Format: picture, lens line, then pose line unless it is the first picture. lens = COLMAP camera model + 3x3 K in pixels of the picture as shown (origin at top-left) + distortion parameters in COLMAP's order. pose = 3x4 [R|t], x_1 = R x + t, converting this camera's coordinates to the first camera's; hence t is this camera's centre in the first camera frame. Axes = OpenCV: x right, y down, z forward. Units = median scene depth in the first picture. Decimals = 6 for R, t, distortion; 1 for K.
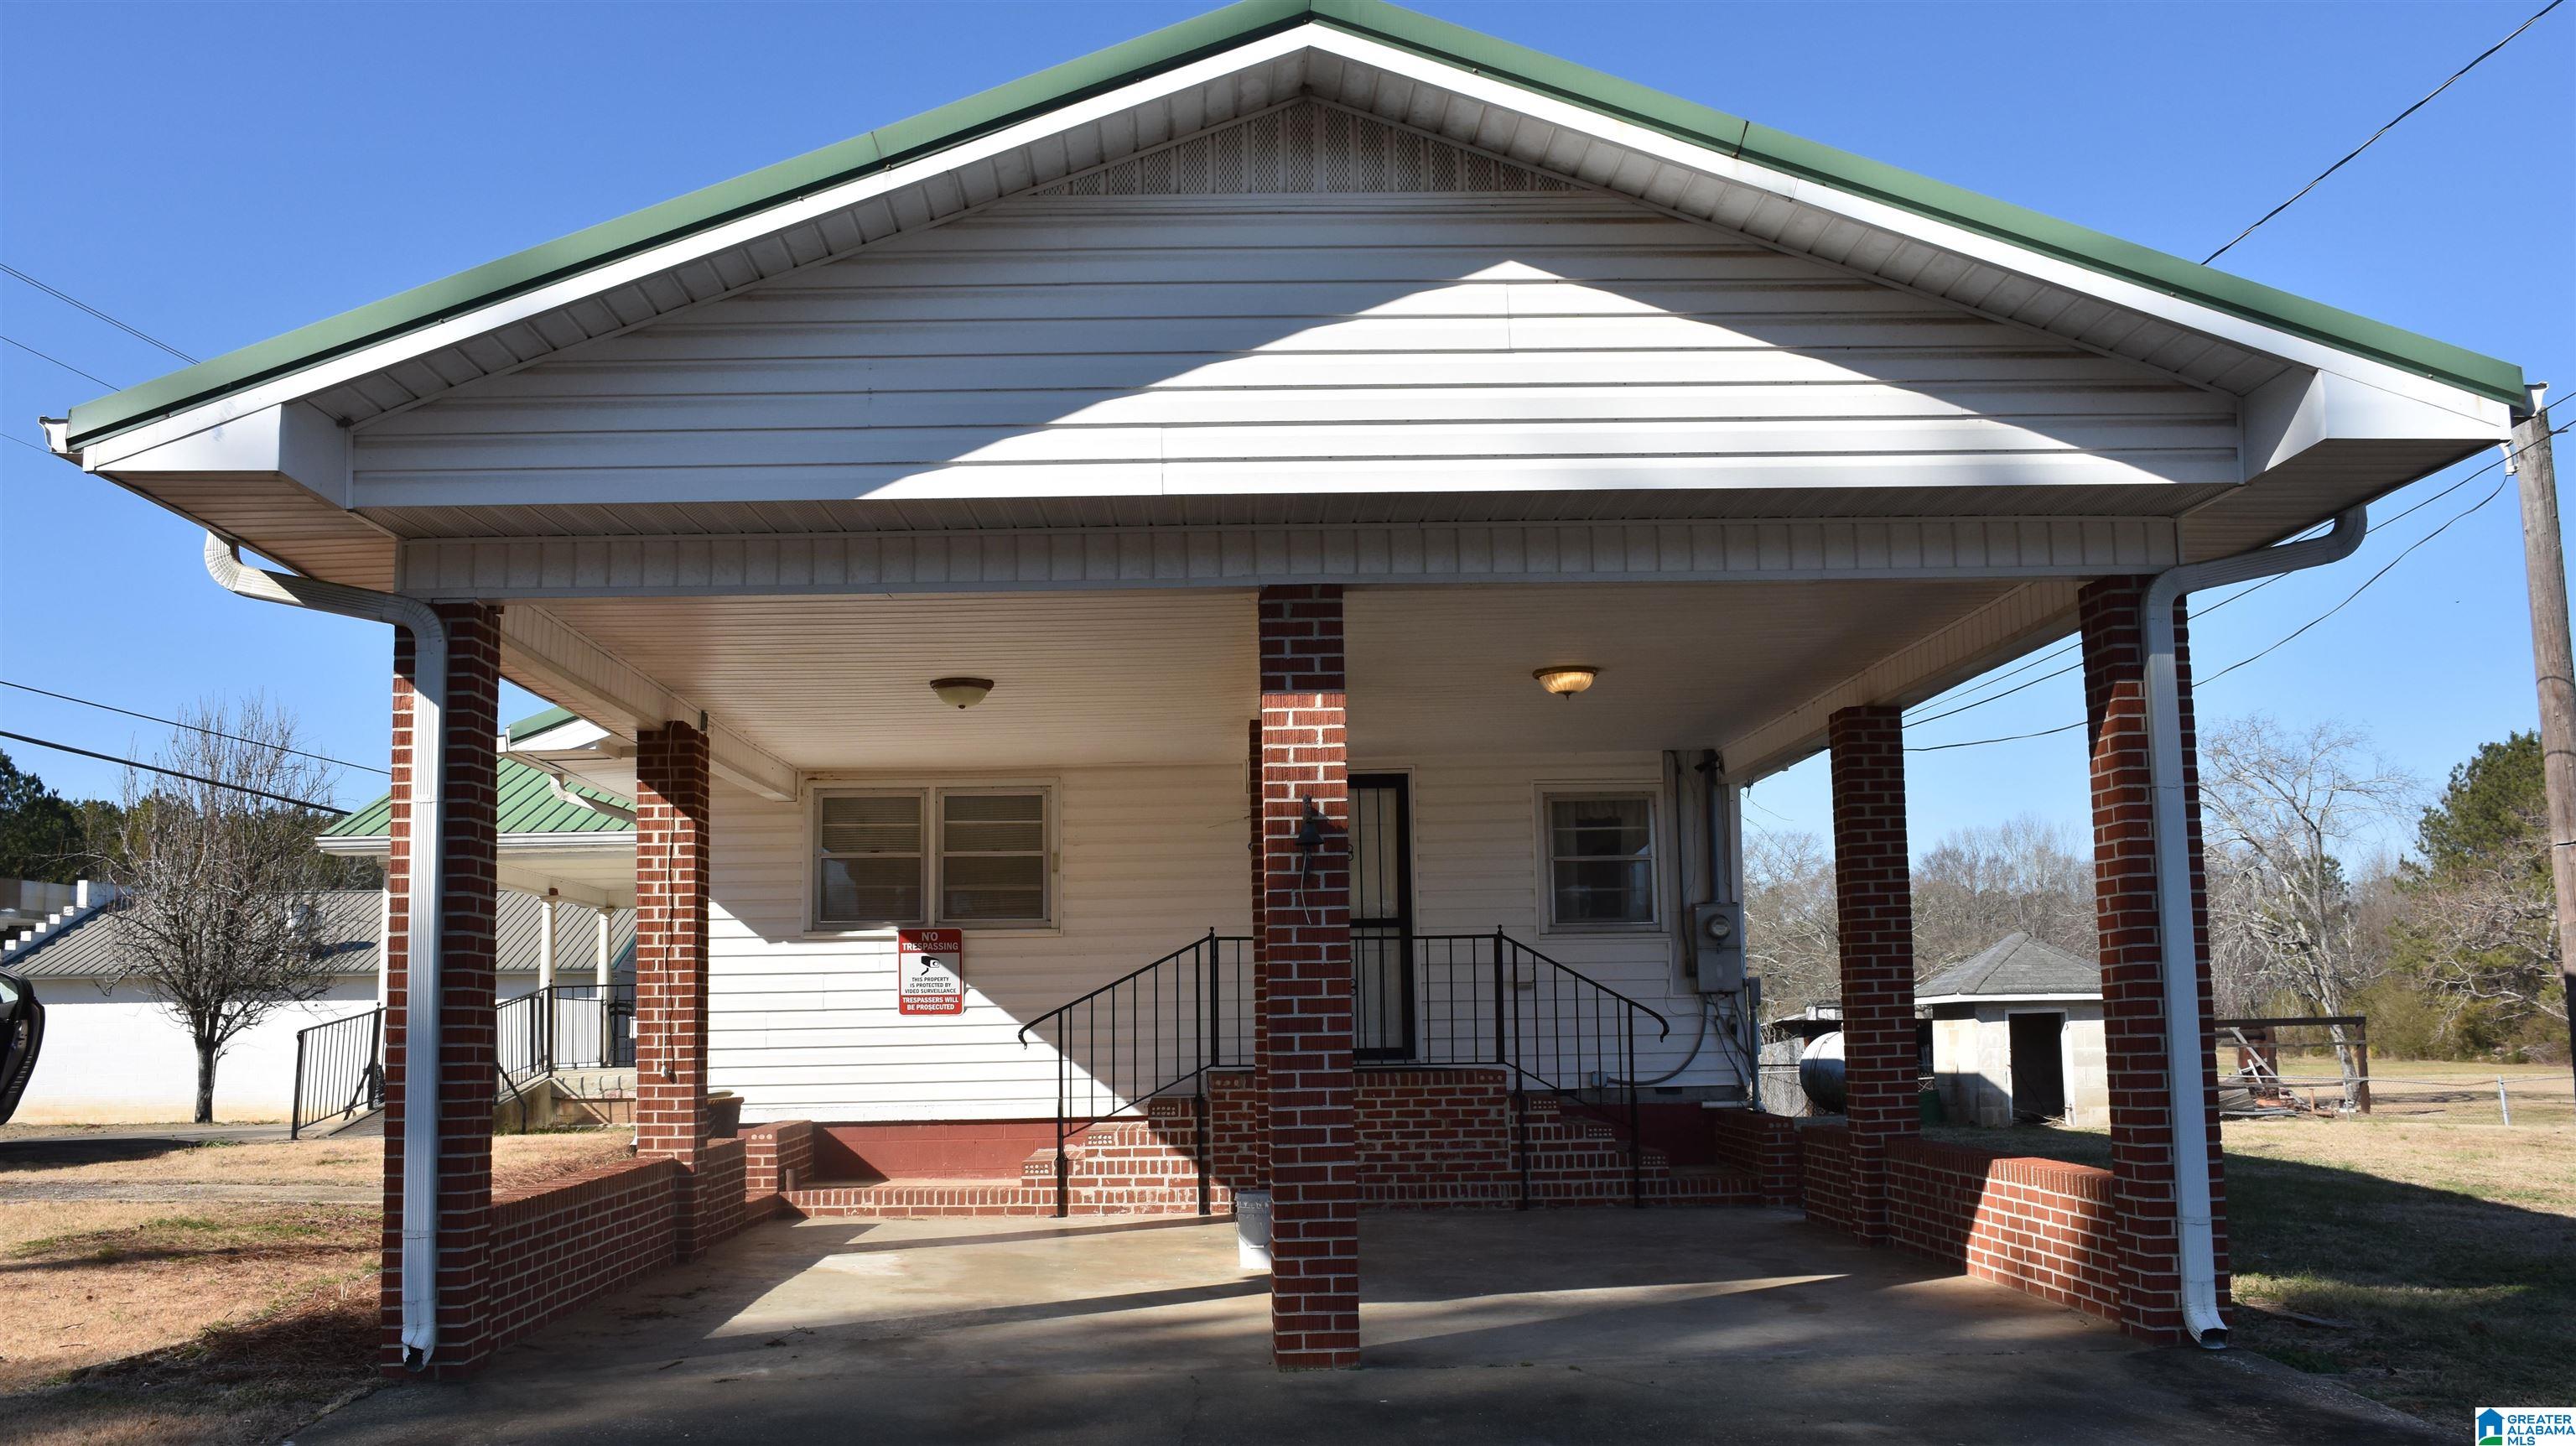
lens RADIAL K [[2157.6, 0, 1288.0], [0, 2157.6, 723.0], [0, 0, 1]] dist [0.001626, 0.000765]
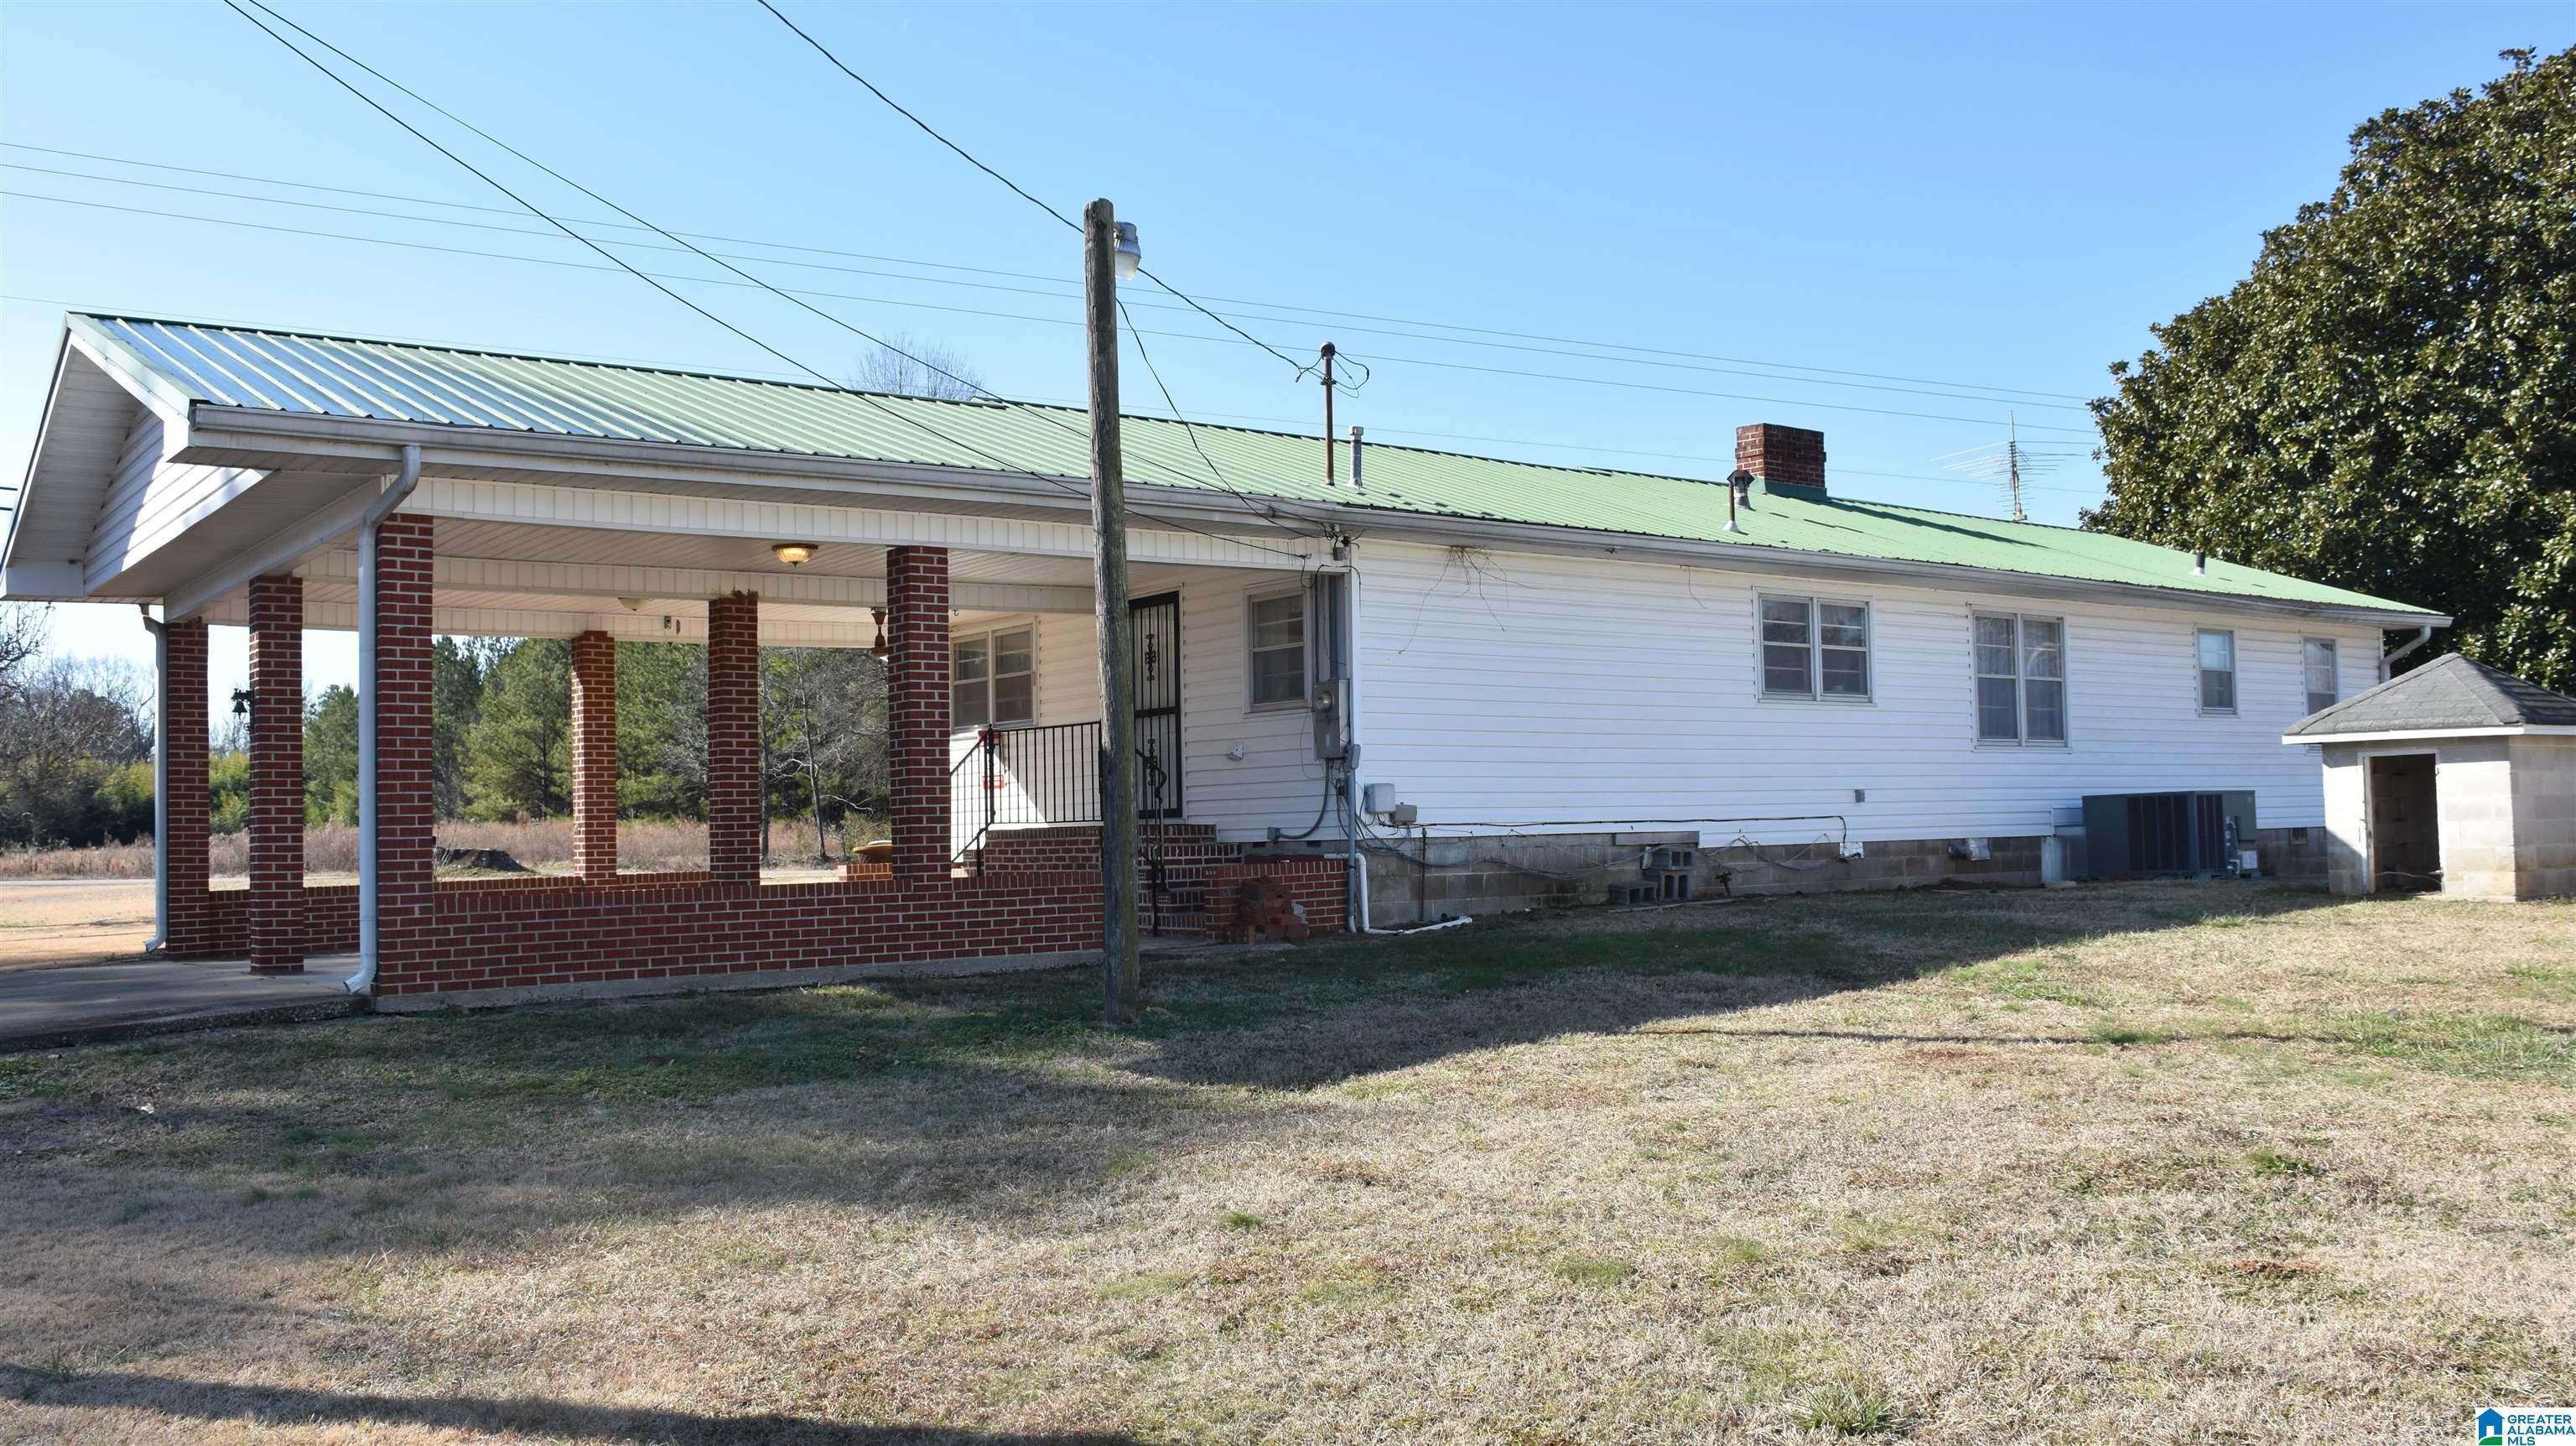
lens RADIAL K [[2157.6, 0, 1288.0], [0, 2157.6, 723.0], [0, 0, 1]] dist [0.001626, 0.000765]
pose [[0.572043, -0.039457, -0.819274, 1.117384], [0.131748, 0.990293, 0.044297, 0.053031], [0.809574, -0.133278, 0.571689, 0.335068]]
